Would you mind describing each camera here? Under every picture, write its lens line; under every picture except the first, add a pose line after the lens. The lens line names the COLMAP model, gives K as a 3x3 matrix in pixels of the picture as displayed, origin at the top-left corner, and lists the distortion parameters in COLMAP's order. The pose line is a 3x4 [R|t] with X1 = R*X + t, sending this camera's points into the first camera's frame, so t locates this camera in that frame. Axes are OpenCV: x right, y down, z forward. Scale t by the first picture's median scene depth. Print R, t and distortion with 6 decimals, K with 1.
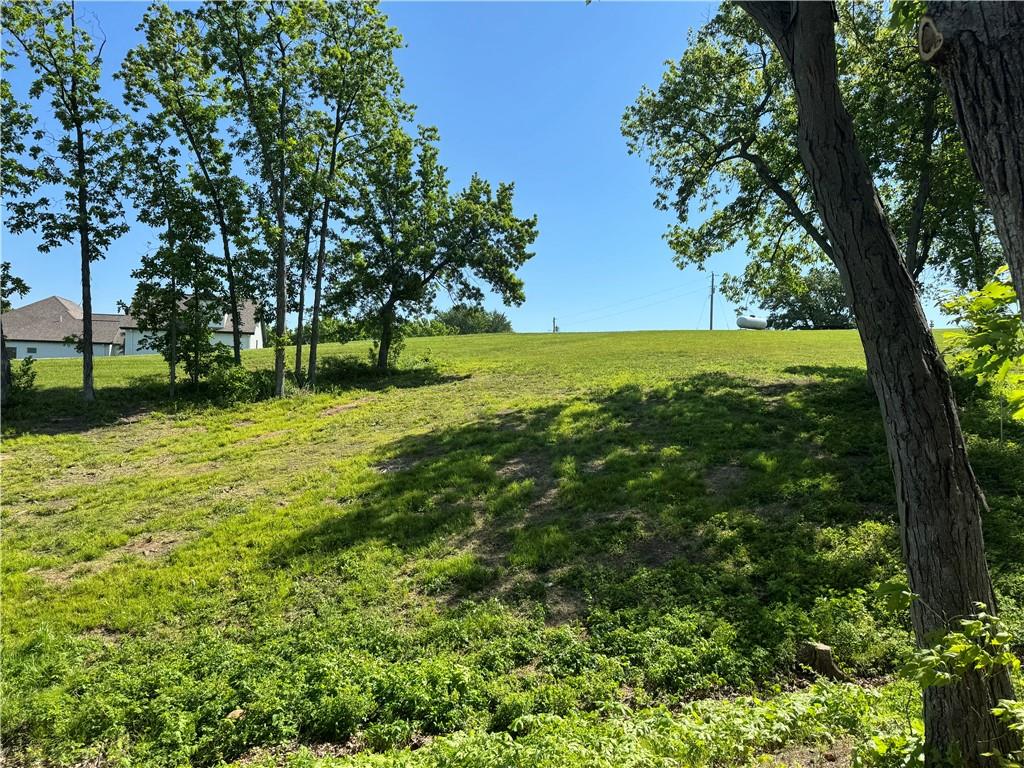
lens RADIAL K [[715.5, 0, 504.6], [0, 715.5, 409.1], [0, 0, 1]] dist [0.004567, -0.009535]
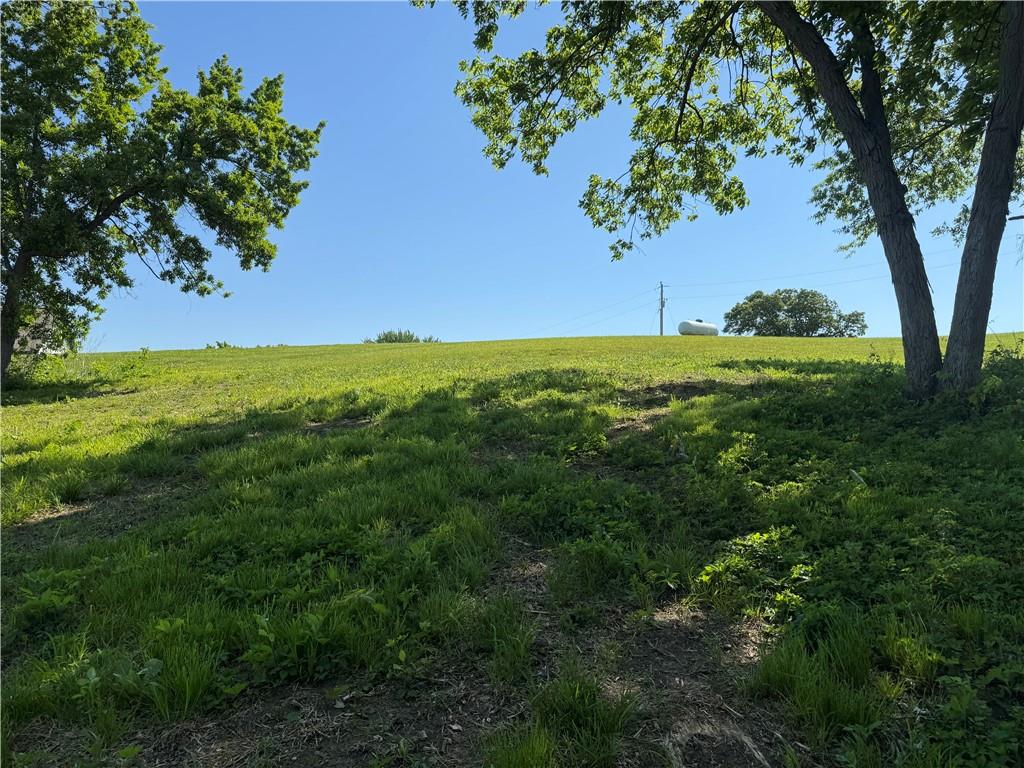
lens RADIAL K [[715.5, 0, 504.6], [0, 715.5, 409.1], [0, 0, 1]] dist [0.004567, -0.009535]
pose [[0.999489, -0.008988, 0.030685, 0.232185], [0.010608, 0.998536, -0.053042, 0.001966], [-0.030163, 0.053340, 0.998121, 0.509628]]
